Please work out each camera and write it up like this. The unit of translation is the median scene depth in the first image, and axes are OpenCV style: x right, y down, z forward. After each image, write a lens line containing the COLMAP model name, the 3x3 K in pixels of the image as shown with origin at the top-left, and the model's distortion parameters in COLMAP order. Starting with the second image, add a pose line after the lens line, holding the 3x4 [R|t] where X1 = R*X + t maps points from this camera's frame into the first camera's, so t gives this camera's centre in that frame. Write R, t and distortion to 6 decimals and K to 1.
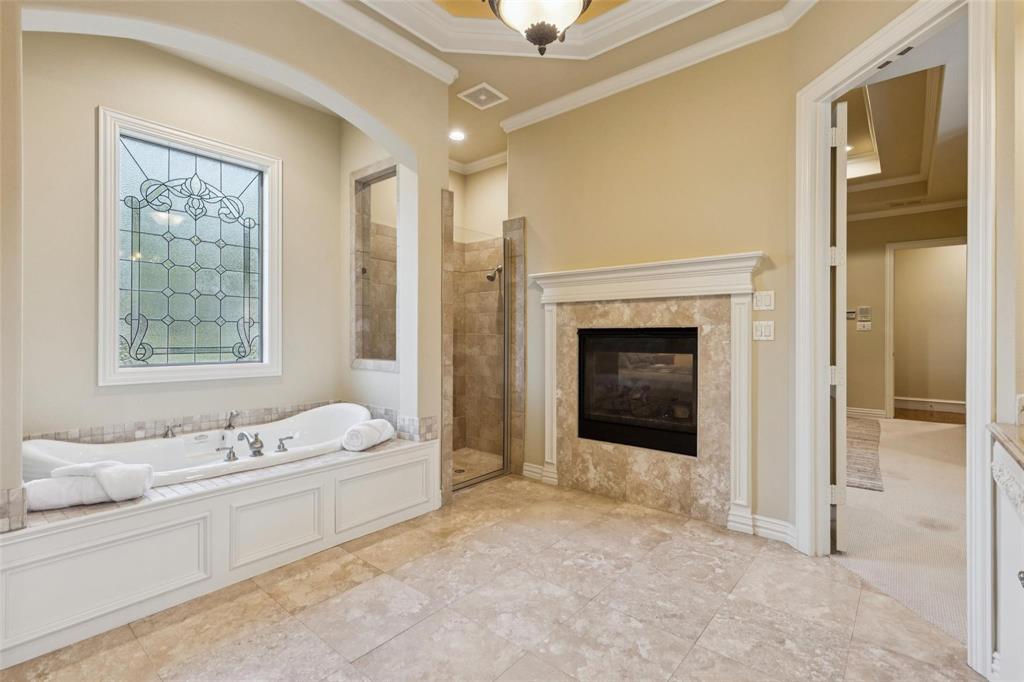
lens RADIAL K [[464.1, 0, 519.4], [0, 464.1, 335.5], [0, 0, 1]] dist [0.011823, -0.000786]
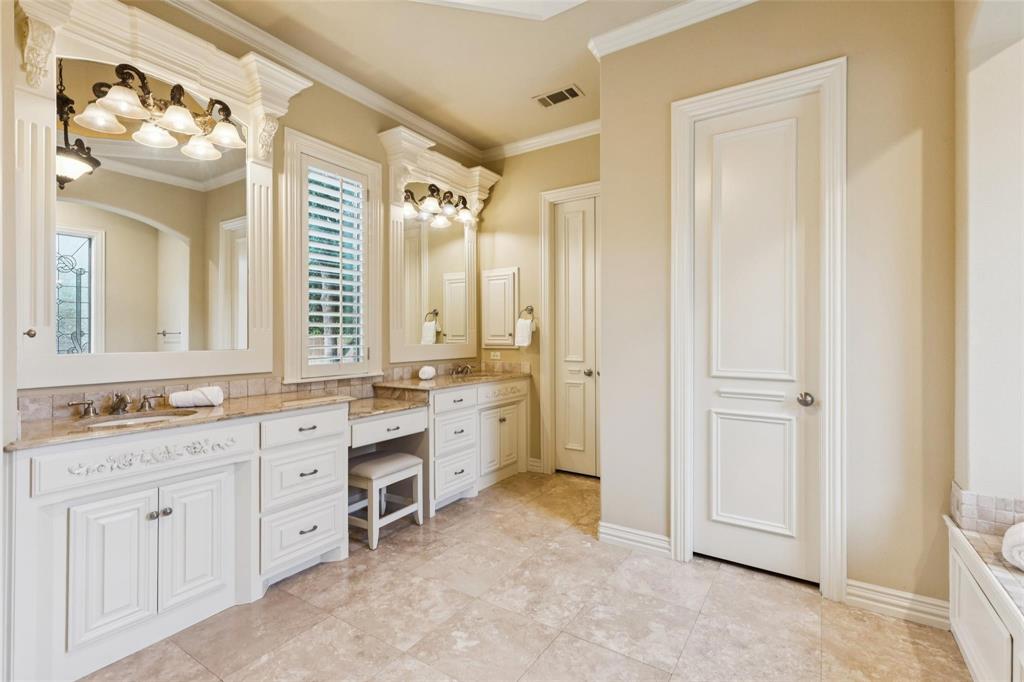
lens RADIAL K [[464.1, 0, 514.0], [0, 464.1, 335.9], [0, 0, 1]] dist [0.011823, -0.000786]
pose [[-0.991931, -0.002076, -0.126761, 0.067065], [-0.002651, 0.999987, 0.004370, -0.022790], [0.126750, 0.004671, -0.991924, 1.184792]]
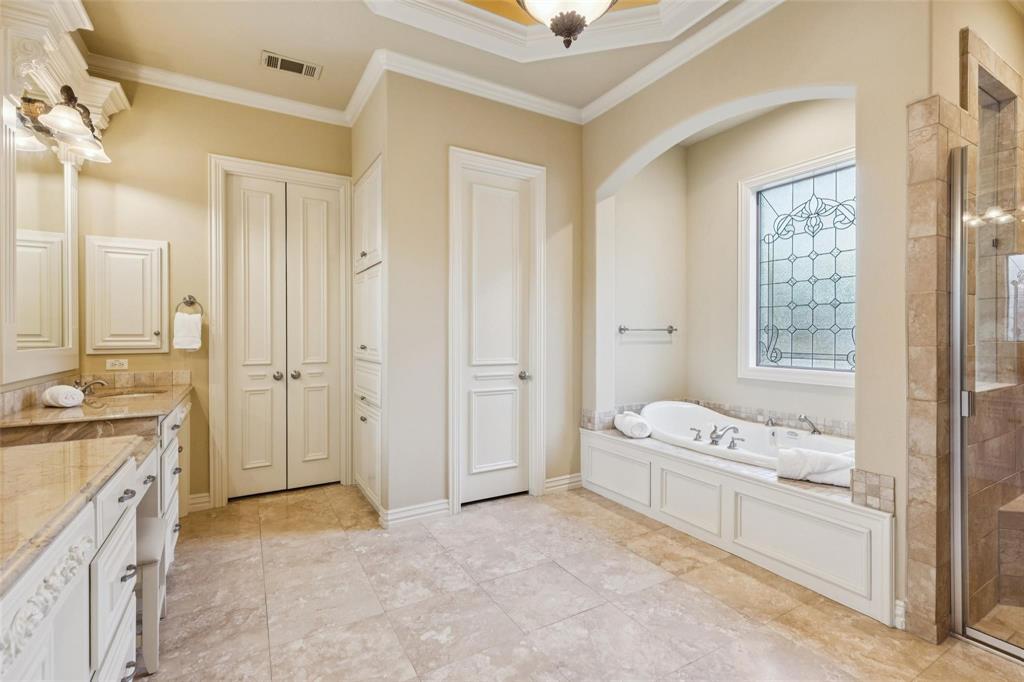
lens RADIAL K [[464.1, 0, 519.2], [0, 464.1, 337.9], [0, 0, 1]] dist [0.011823, -0.000786]
pose [[-0.329173, 0.003413, -0.944263, 0.662622], [-0.002357, 0.999987, 0.004437, -0.017012], [0.944267, 0.003686, -0.329161, 0.840353]]
